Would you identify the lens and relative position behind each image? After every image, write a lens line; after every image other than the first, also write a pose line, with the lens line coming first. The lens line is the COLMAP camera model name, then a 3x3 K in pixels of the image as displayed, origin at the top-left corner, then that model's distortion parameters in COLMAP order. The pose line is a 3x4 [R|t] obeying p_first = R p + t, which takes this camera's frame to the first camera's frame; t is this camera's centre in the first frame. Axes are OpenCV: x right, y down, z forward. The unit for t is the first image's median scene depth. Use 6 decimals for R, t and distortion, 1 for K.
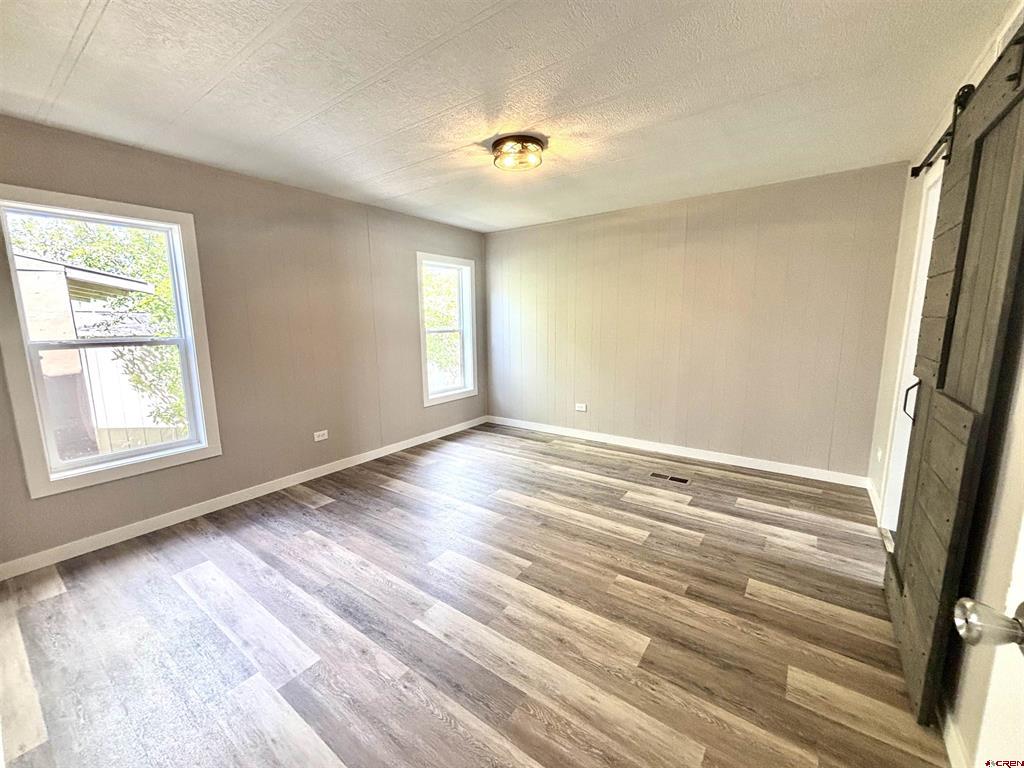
lens RADIAL K [[409.9, 0, 512.0], [0, 409.9, 384.0], [0, 0, 1]] dist [0.009485, -0.002550]
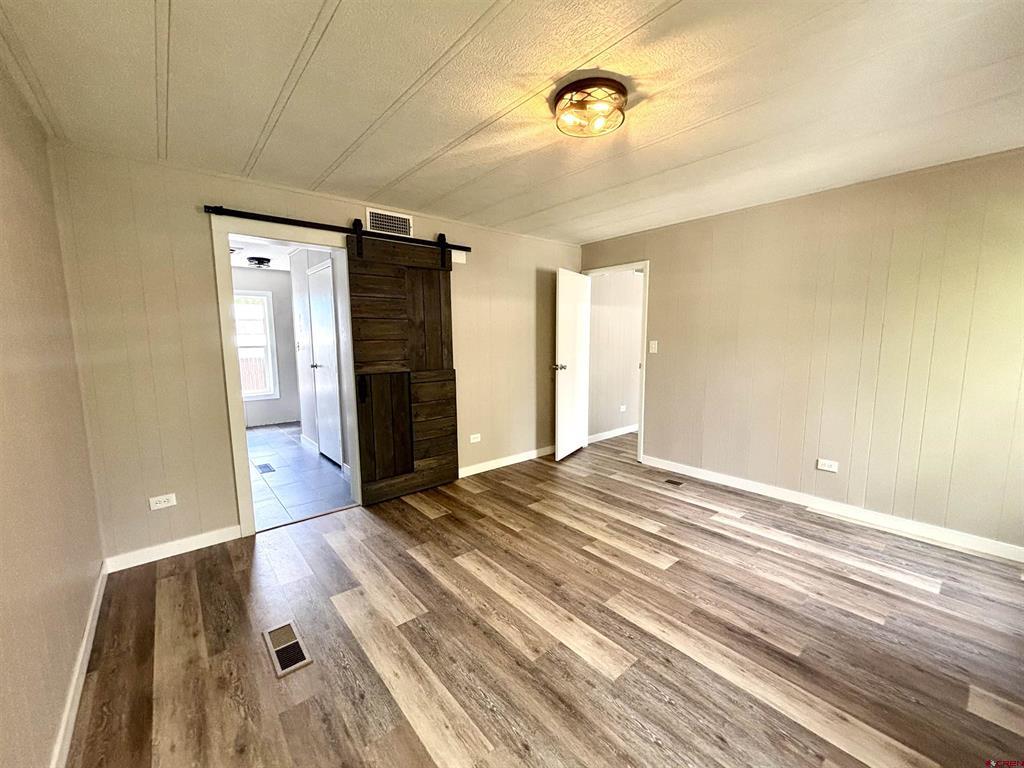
lens RADIAL K [[409.9, 0, 512.0], [0, 409.9, 384.0], [0, 0, 1]] dist [0.009485, -0.002550]
pose [[-0.969883, -0.011525, 0.243298, -0.035171], [0.056984, 0.960423, 0.272654, -0.333178], [-0.236811, 0.278307, -0.930841, 2.001374]]
